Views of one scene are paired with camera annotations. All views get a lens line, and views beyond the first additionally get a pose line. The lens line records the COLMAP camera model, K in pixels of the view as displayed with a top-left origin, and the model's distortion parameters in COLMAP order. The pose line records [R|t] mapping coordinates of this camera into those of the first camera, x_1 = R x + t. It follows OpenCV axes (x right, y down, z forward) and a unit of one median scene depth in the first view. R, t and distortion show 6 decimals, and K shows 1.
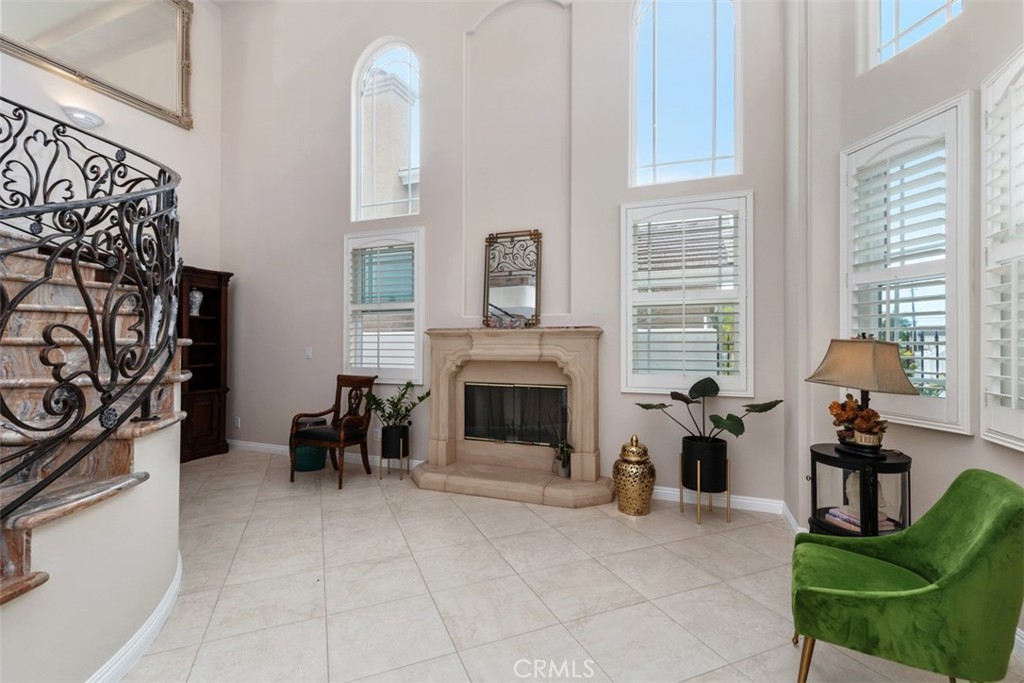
lens RADIAL K [[460.4, 0, 510.5], [0, 460.4, 343.3], [0, 0, 1]] dist [0.008436, -0.003940]
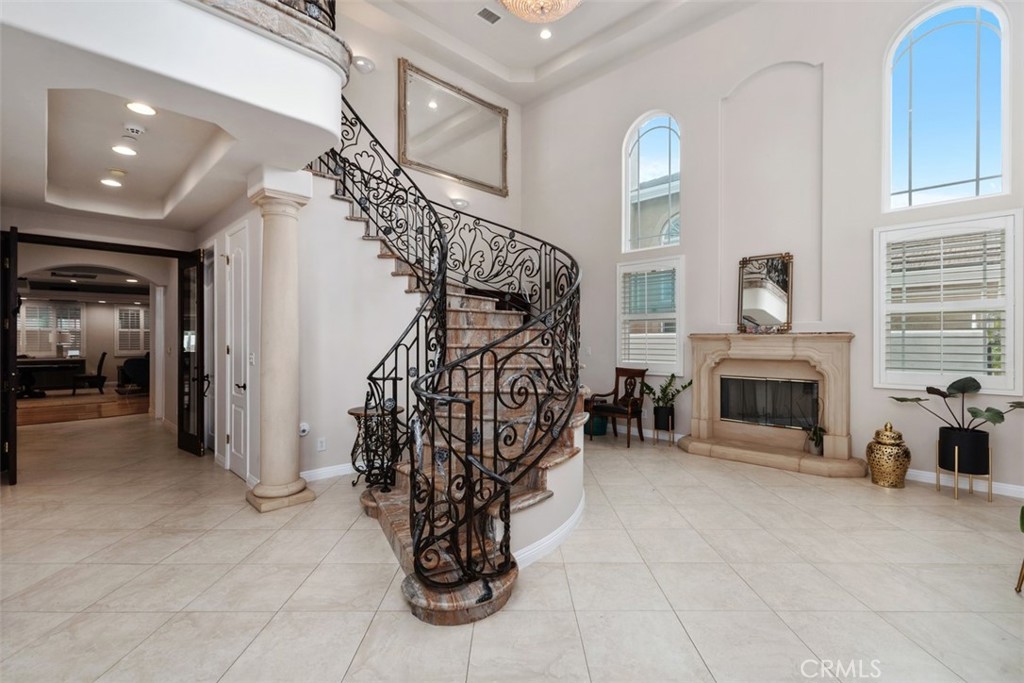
lens RADIAL K [[460.4, 0, 510.8], [0, 460.4, 341.1], [0, 0, 1]] dist [0.008436, -0.003940]
pose [[0.917666, 0.000413, -0.397353, -0.143251], [0.001462, 0.999989, 0.004415, -0.019515], [0.397350, -0.004632, 0.917655, -0.456586]]
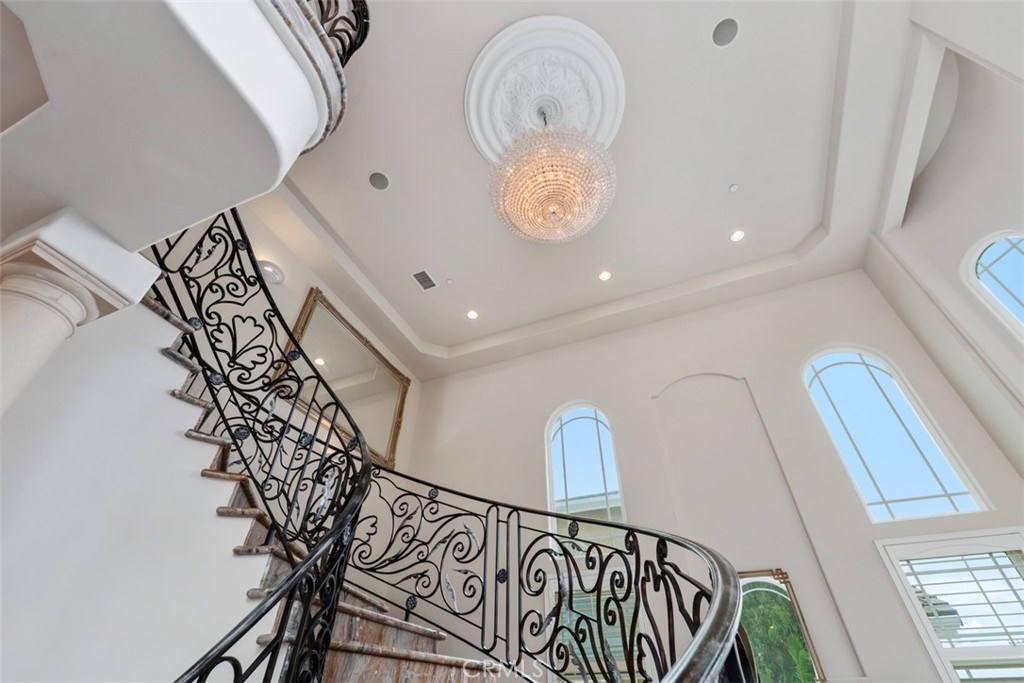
lens RADIAL K [[460.4, 0, 512.5], [0, 460.4, 339.2], [0, 0, 1]] dist [0.008436, -0.003940]
pose [[0.999579, -0.013728, -0.025548, -0.509204], [-0.006316, 0.756698, -0.653734, 0.028165], [0.028307, 0.653620, 0.756293, -0.058580]]
